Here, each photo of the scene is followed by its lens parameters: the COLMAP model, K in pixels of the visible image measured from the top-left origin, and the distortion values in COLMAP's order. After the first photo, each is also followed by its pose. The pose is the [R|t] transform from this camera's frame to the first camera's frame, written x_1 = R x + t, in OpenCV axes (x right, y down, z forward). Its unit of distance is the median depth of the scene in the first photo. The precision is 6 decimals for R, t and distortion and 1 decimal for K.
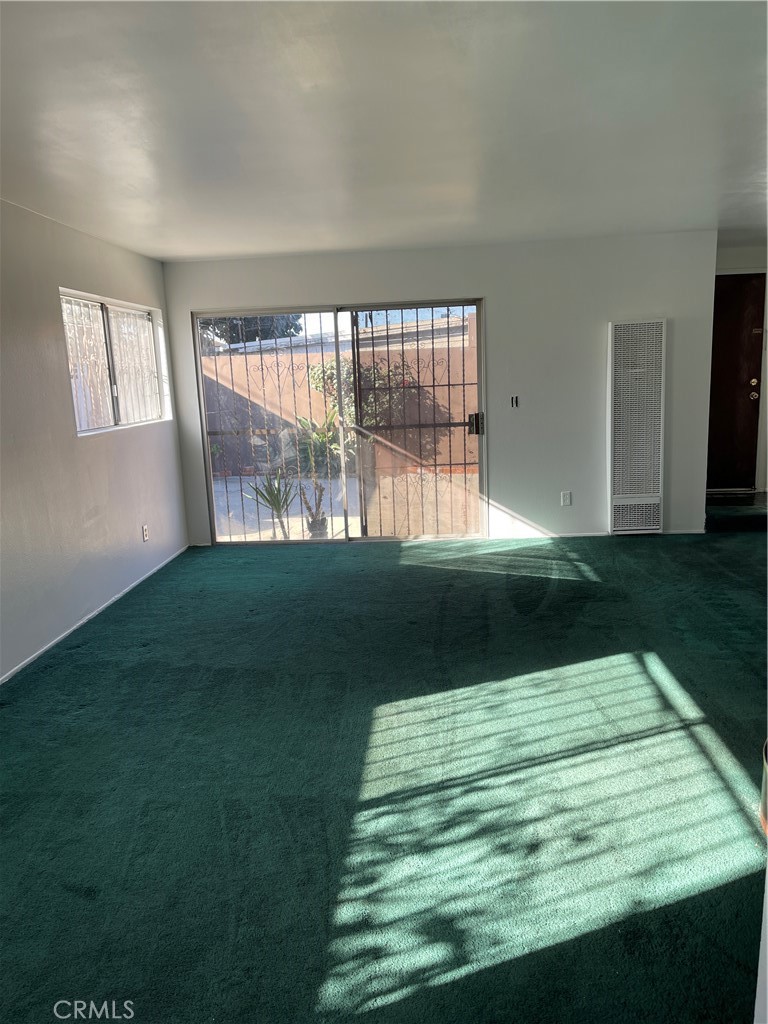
lens RADIAL K [[761.8, 0, 385.9], [0, 761.8, 517.2], [0, 0, 1]] dist [0.044131, -0.008638]
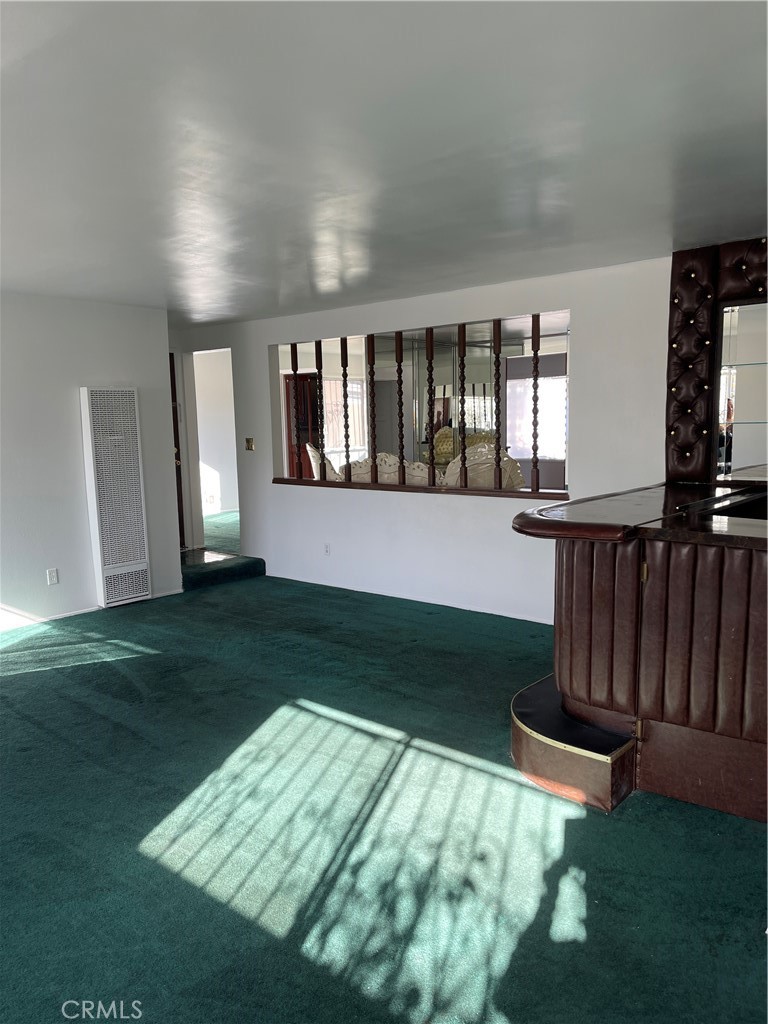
lens RADIAL K [[761.8, 0, 382.7], [0, 761.8, 511.0], [0, 0, 1]] dist [0.044131, -0.008638]
pose [[0.619134, -0.060951, 0.782916, -0.468769], [0.138077, 0.989900, -0.032127, -0.037059], [-0.773051, 0.127994, 0.621297, 0.265573]]
